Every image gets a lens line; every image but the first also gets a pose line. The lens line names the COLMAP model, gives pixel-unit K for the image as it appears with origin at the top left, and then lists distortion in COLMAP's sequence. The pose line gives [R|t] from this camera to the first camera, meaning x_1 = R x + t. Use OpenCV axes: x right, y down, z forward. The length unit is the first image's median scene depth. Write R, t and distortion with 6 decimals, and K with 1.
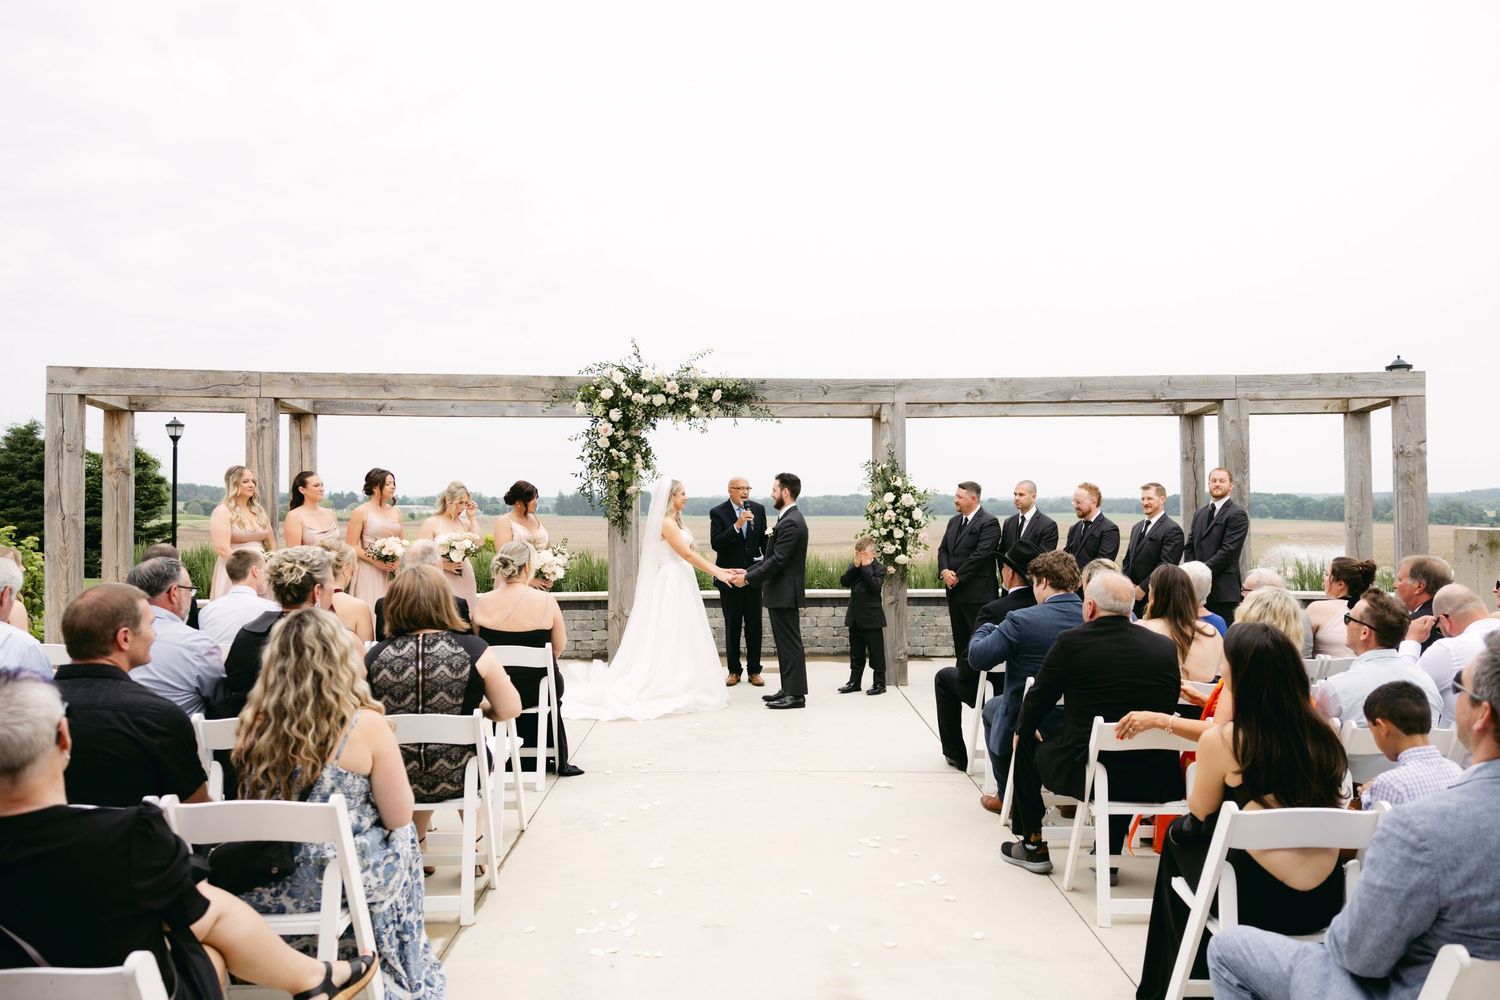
lens RADIAL K [[1043.2, 0, 796.1], [0, 1043.2, 489.8], [0, 0, 1]] dist [-0.003000, -0.000697]
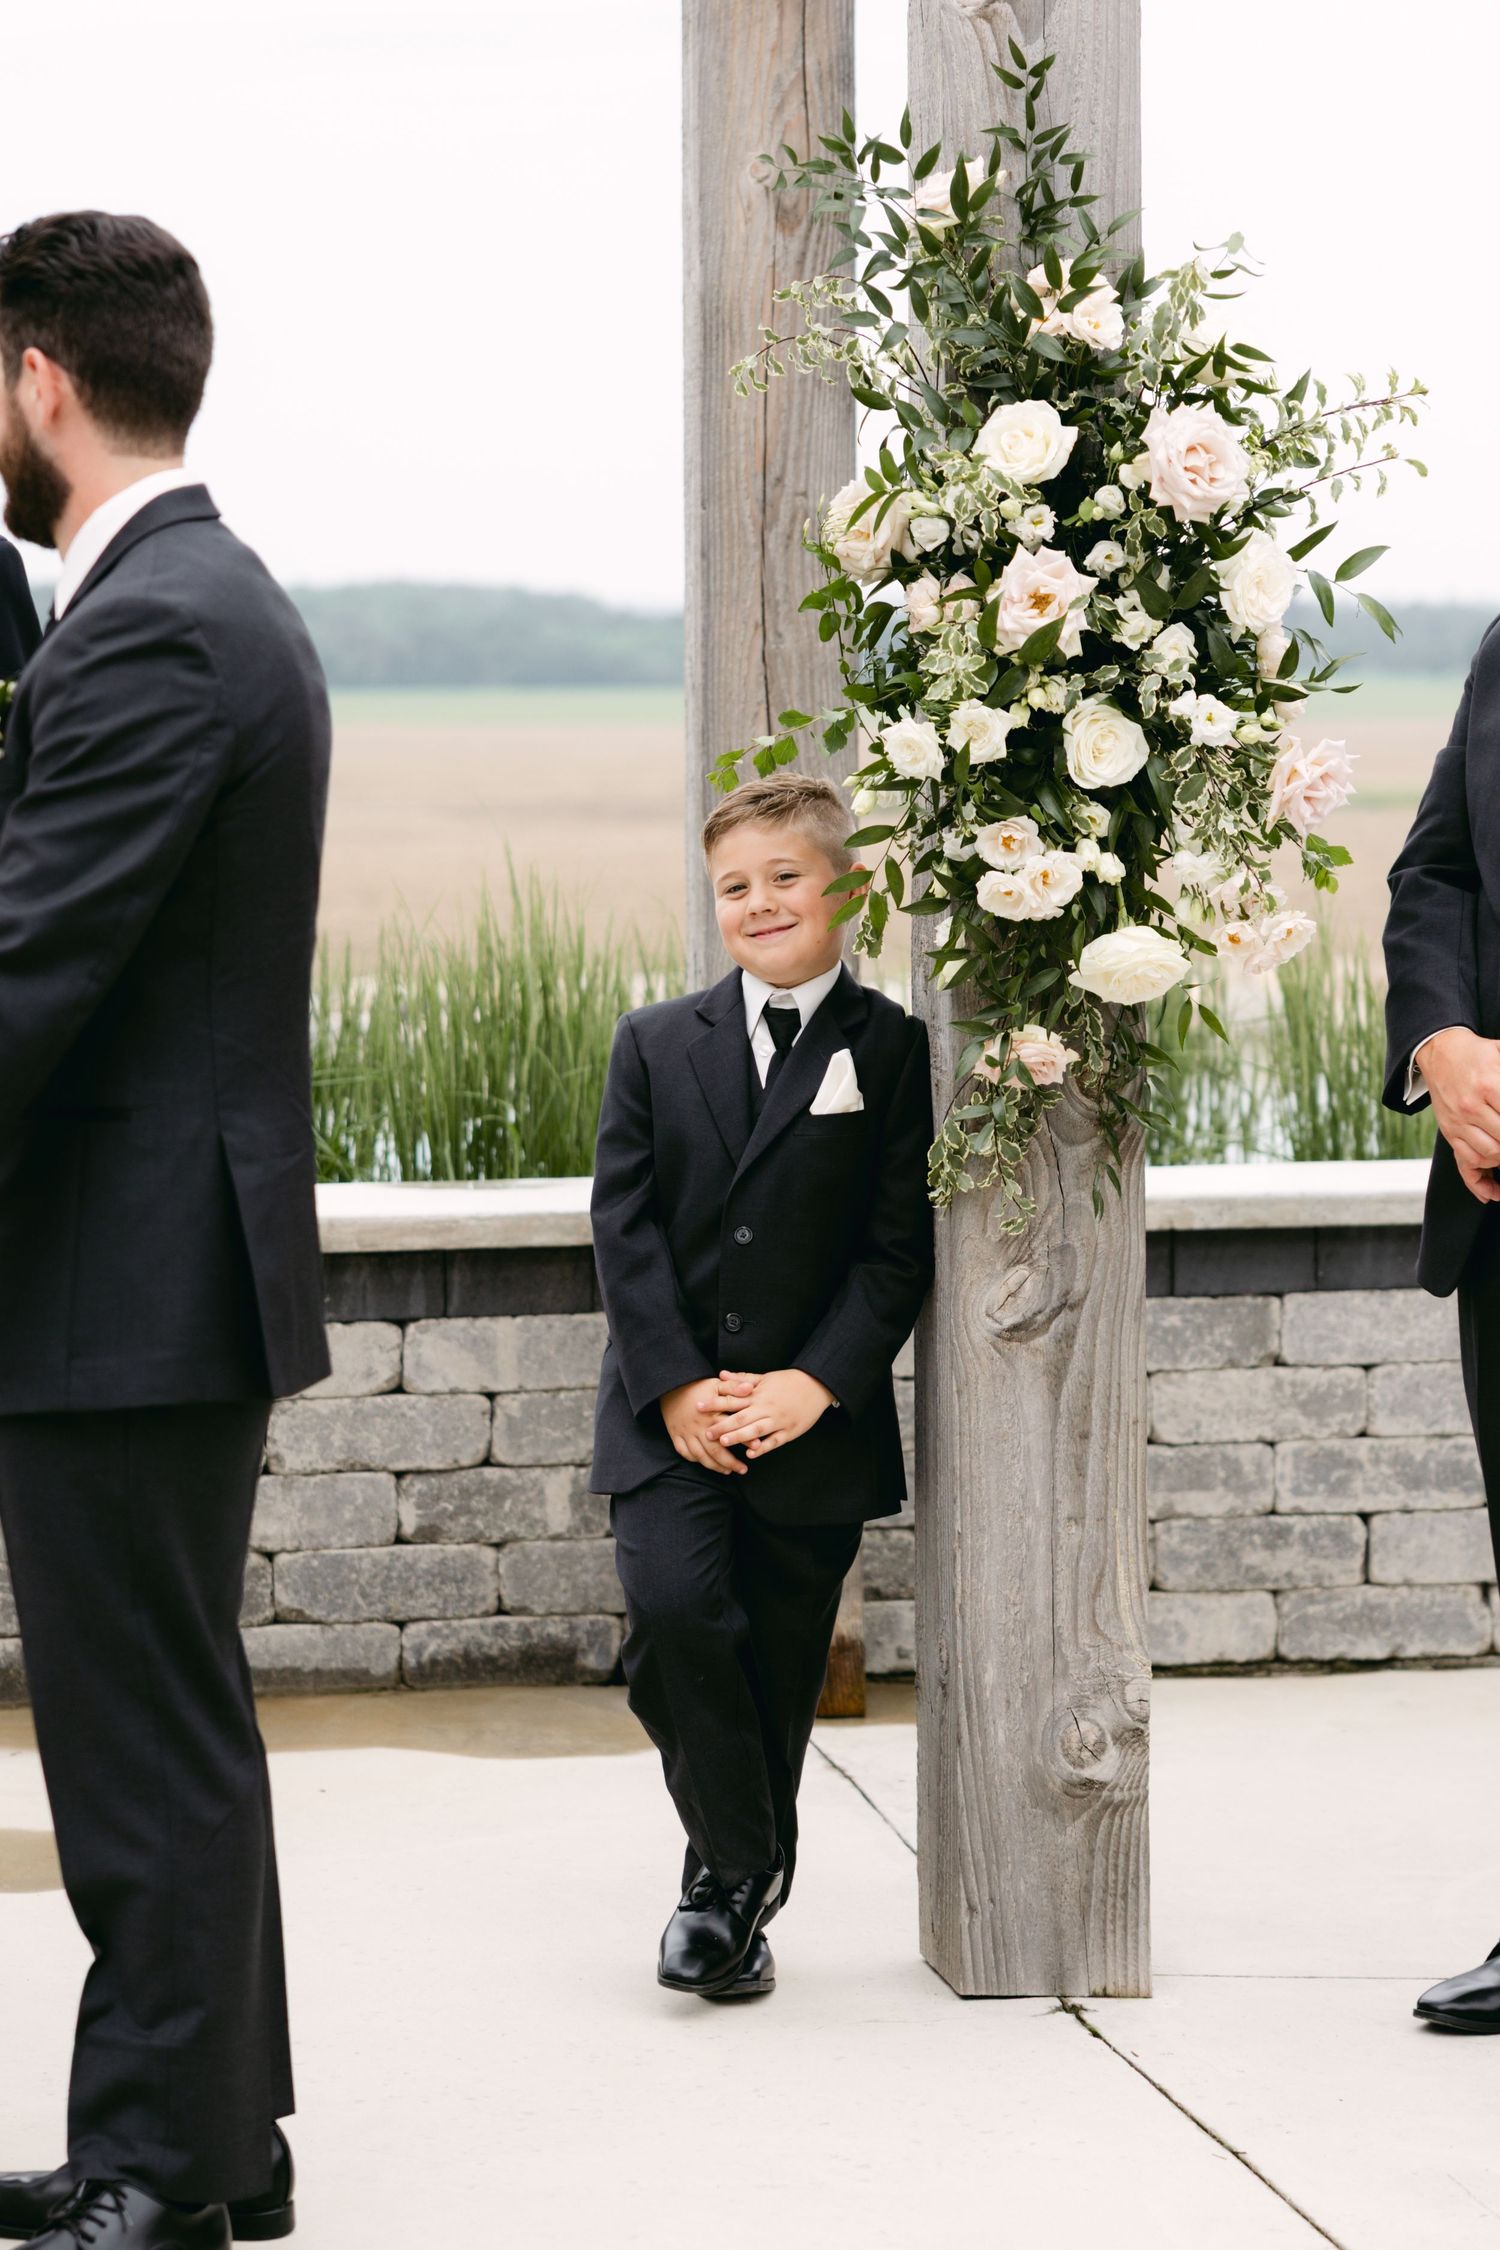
lens RADIAL K [[5487.1, 0, 750.0], [0, 5487.1, 1125.0], [0, 0, 1]] dist [-0.008175, 0.334381]
pose [[0.983713, -0.018790, 0.178759, -0.053366], [0.000683, 0.994905, 0.100819, 0.021532], [-0.179742, -0.099055, 0.978714, 0.393722]]
